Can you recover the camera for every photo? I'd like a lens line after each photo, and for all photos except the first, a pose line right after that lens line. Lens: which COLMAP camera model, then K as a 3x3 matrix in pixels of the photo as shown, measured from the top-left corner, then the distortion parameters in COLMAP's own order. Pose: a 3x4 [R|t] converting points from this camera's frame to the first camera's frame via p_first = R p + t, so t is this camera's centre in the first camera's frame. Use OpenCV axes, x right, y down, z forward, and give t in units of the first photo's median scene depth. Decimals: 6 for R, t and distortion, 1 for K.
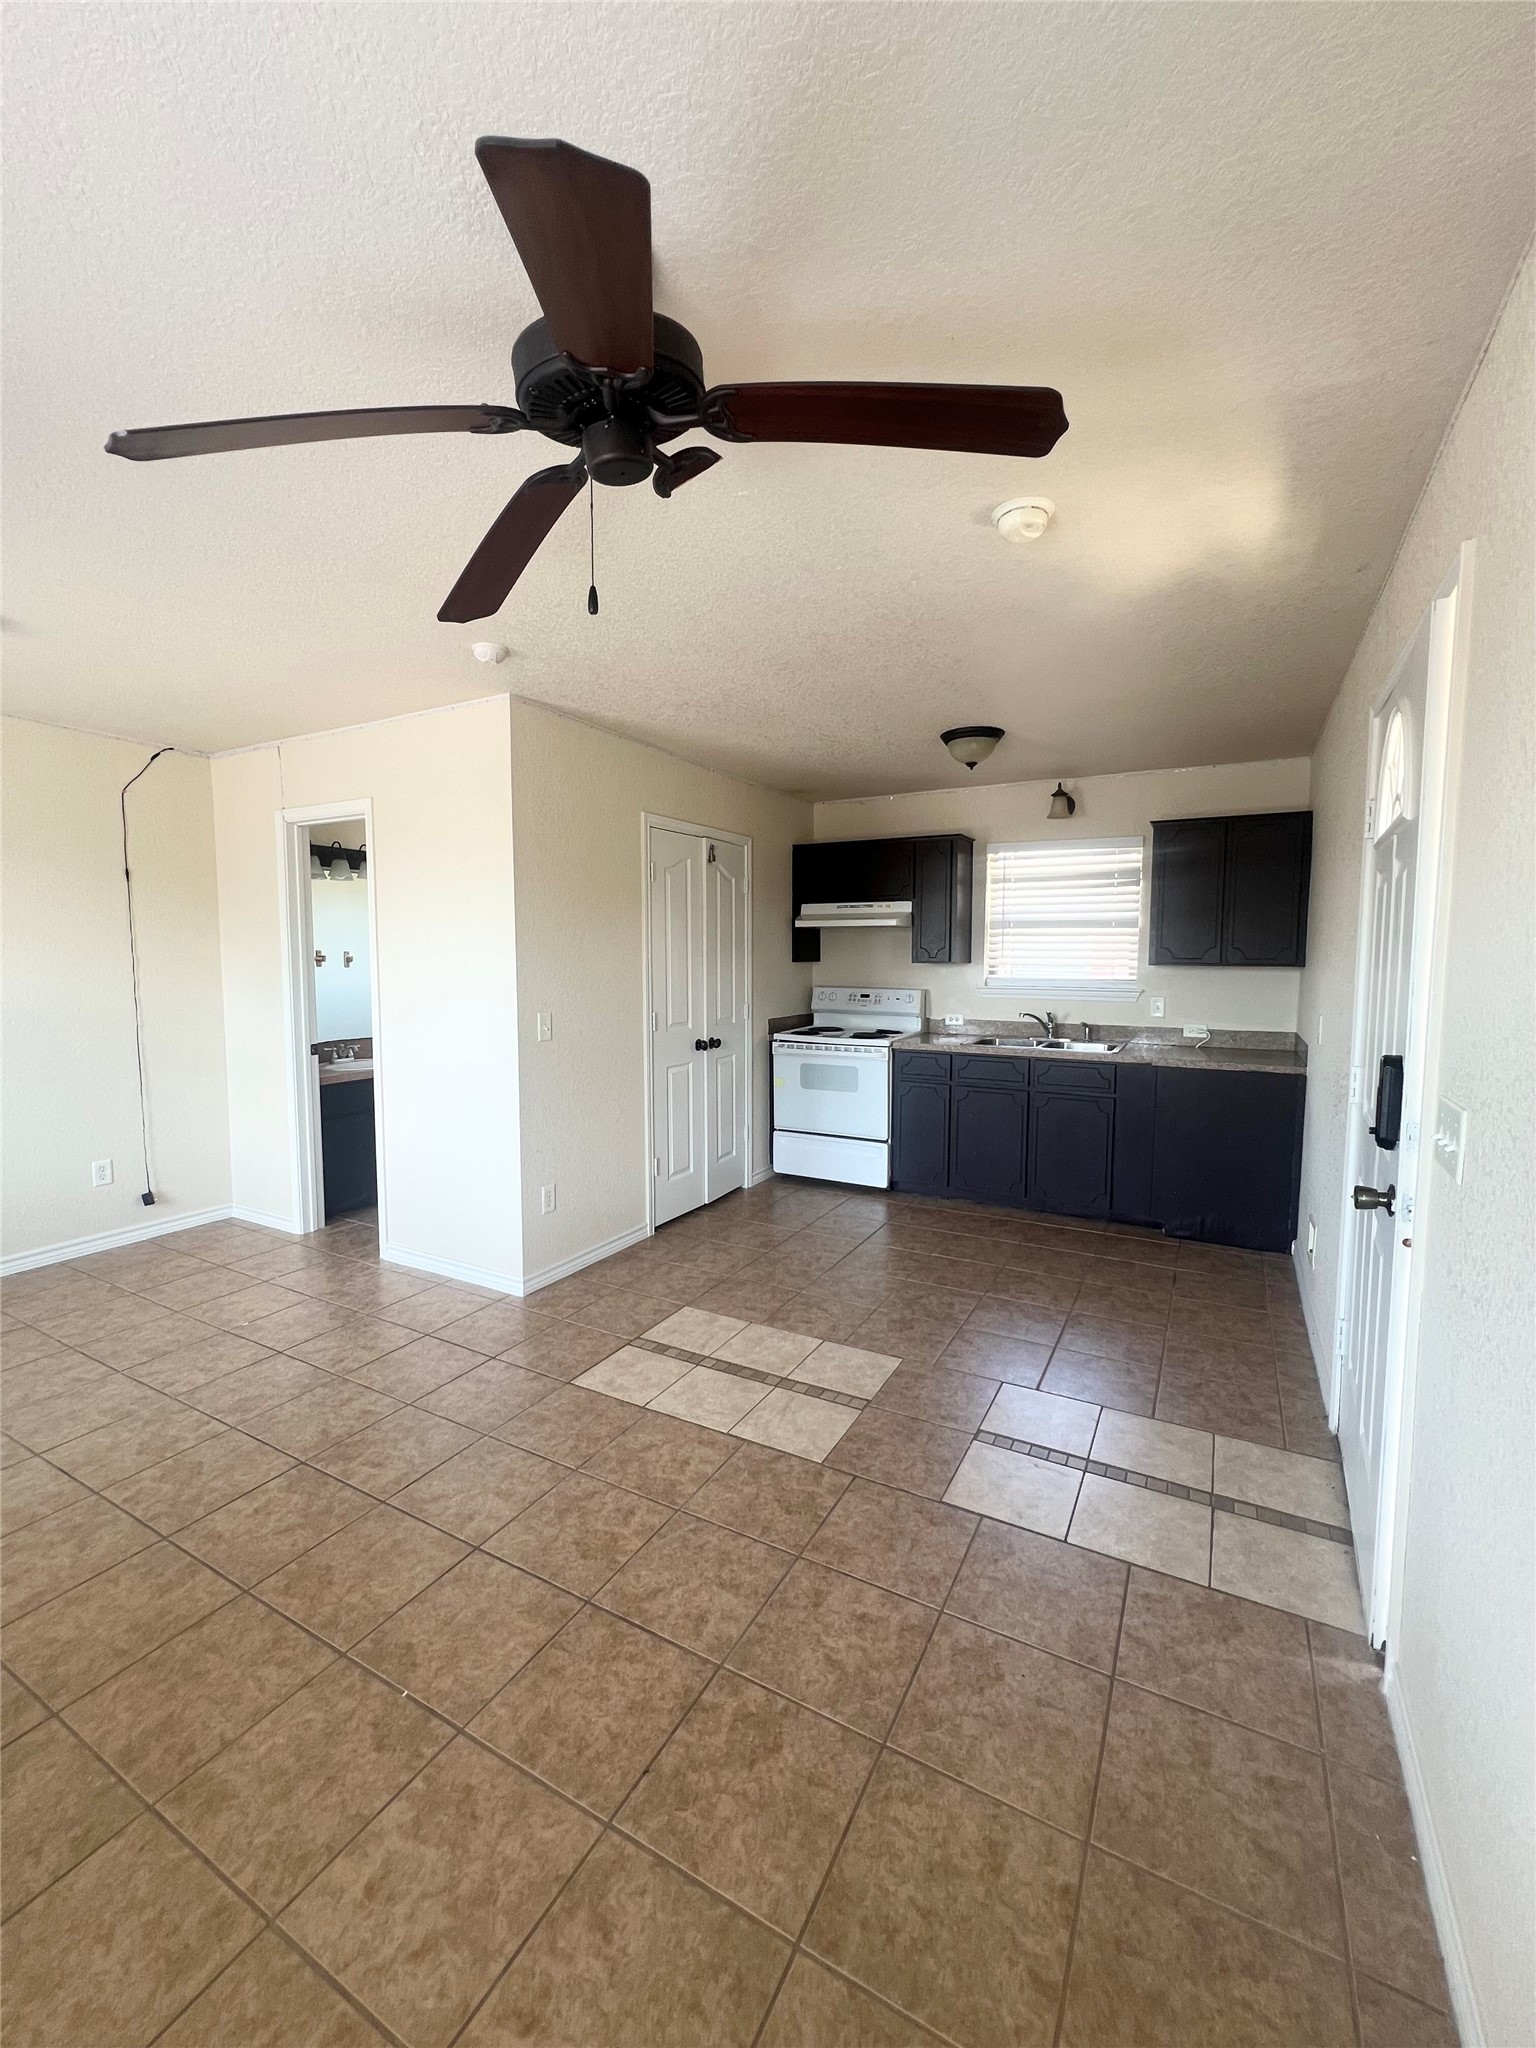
lens RADIAL K [[830.1, 0, 777.0], [0, 830.1, 1021.9], [0, 0, 1]] dist [0.001547, 0.000577]
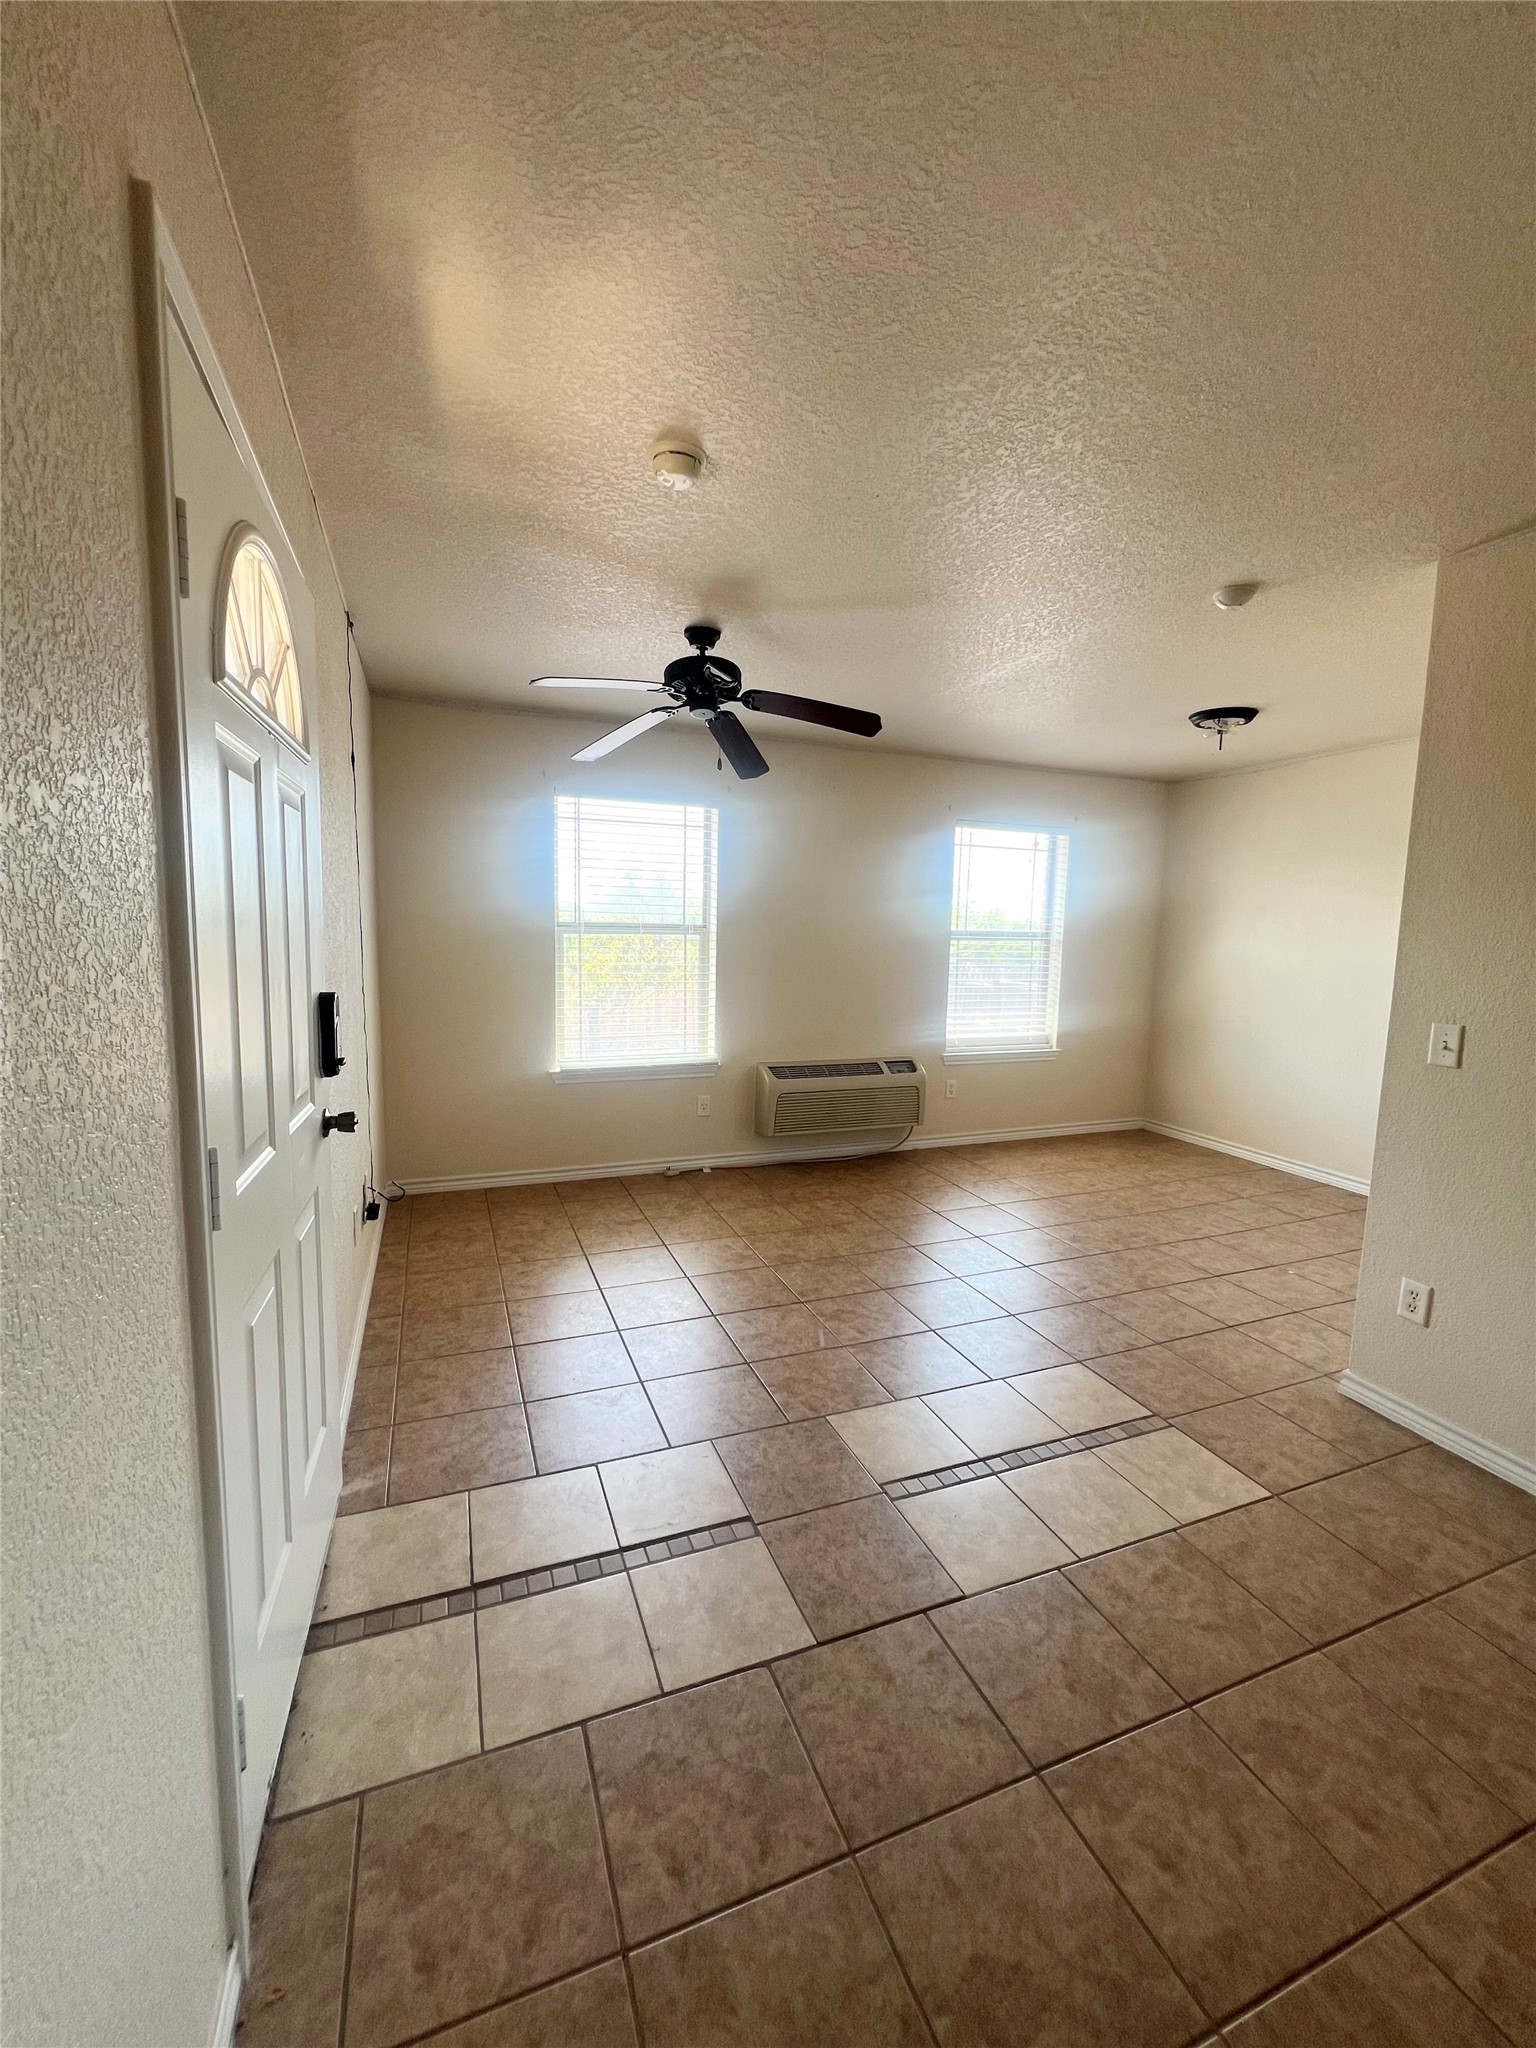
lens RADIAL K [[830.1, 0, 773.2], [0, 830.1, 1021.0], [0, 0, 1]] dist [0.001547, 0.000577]
pose [[-0.637497, 0.068475, -0.767404, 0.752810], [-0.089054, 0.982818, 0.161675, -0.098463], [0.765288, 0.171408, -0.620446, 1.331697]]
